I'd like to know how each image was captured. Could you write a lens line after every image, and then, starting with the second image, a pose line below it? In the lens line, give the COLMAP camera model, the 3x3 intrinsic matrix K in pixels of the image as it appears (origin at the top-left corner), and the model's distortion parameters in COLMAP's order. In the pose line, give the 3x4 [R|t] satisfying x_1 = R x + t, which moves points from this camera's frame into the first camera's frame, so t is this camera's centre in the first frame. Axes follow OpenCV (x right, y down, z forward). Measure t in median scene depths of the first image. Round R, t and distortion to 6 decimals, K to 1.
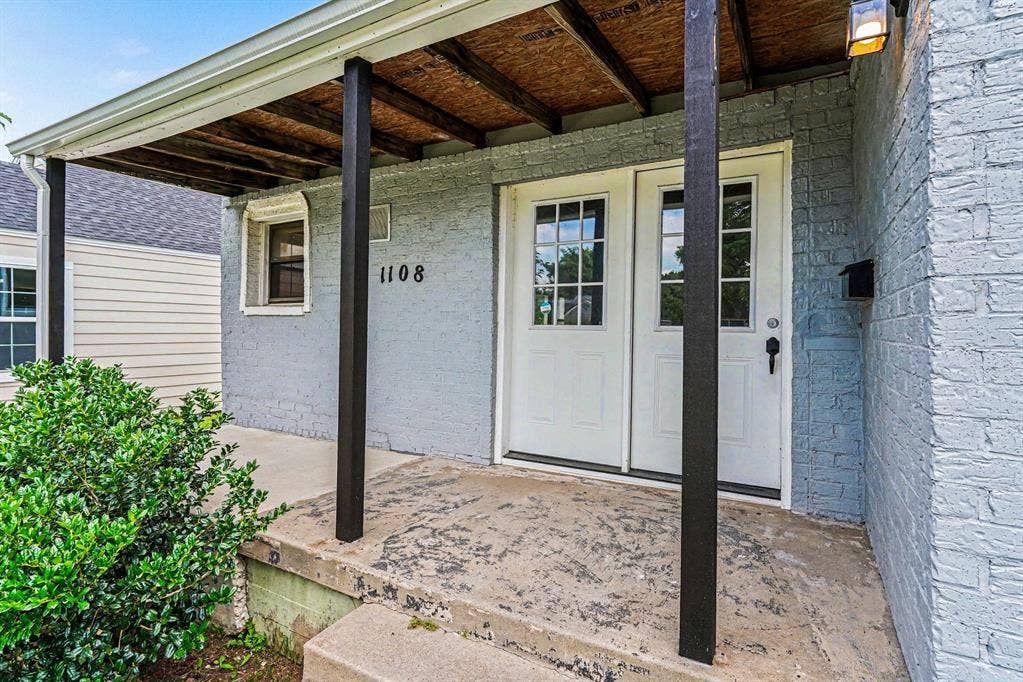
lens RADIAL K [[507.6, 0, 511.5], [0, 507.6, 341.0], [0, 0, 1]] dist [0.000641, 0.000255]
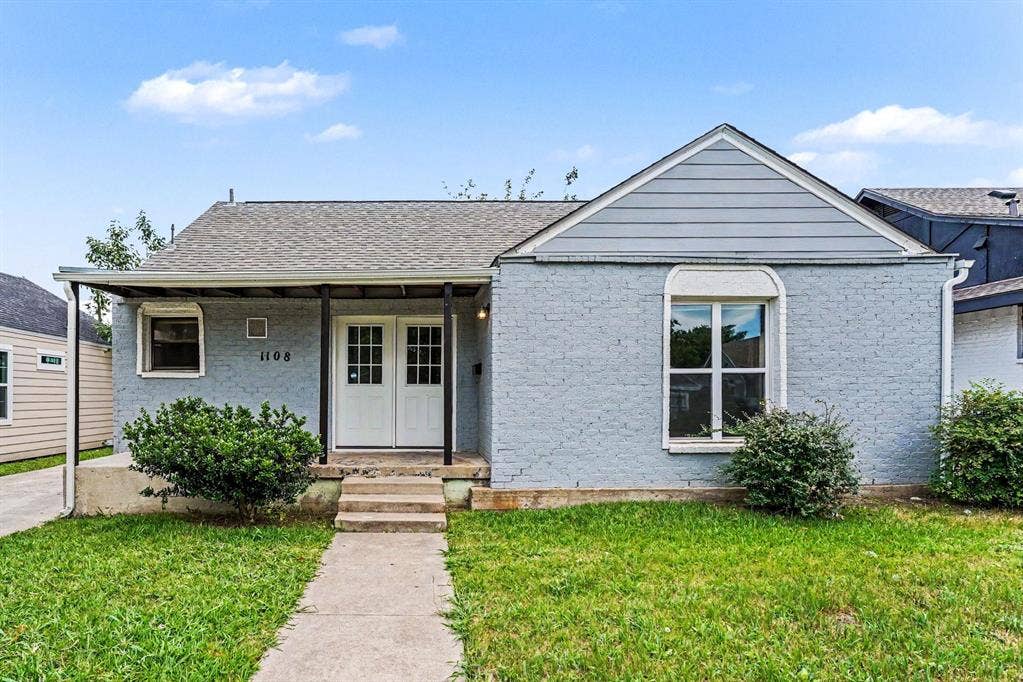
lens RADIAL K [[507.6, 0, 511.5], [0, 507.6, 341.0], [0, 0, 1]] dist [0.000641, 0.000255]
pose [[0.763556, 0.053046, 0.643559, -0.804374], [0.025977, 0.993290, -0.112694, 0.047711], [-0.645219, 0.102766, 0.757055, -1.041800]]
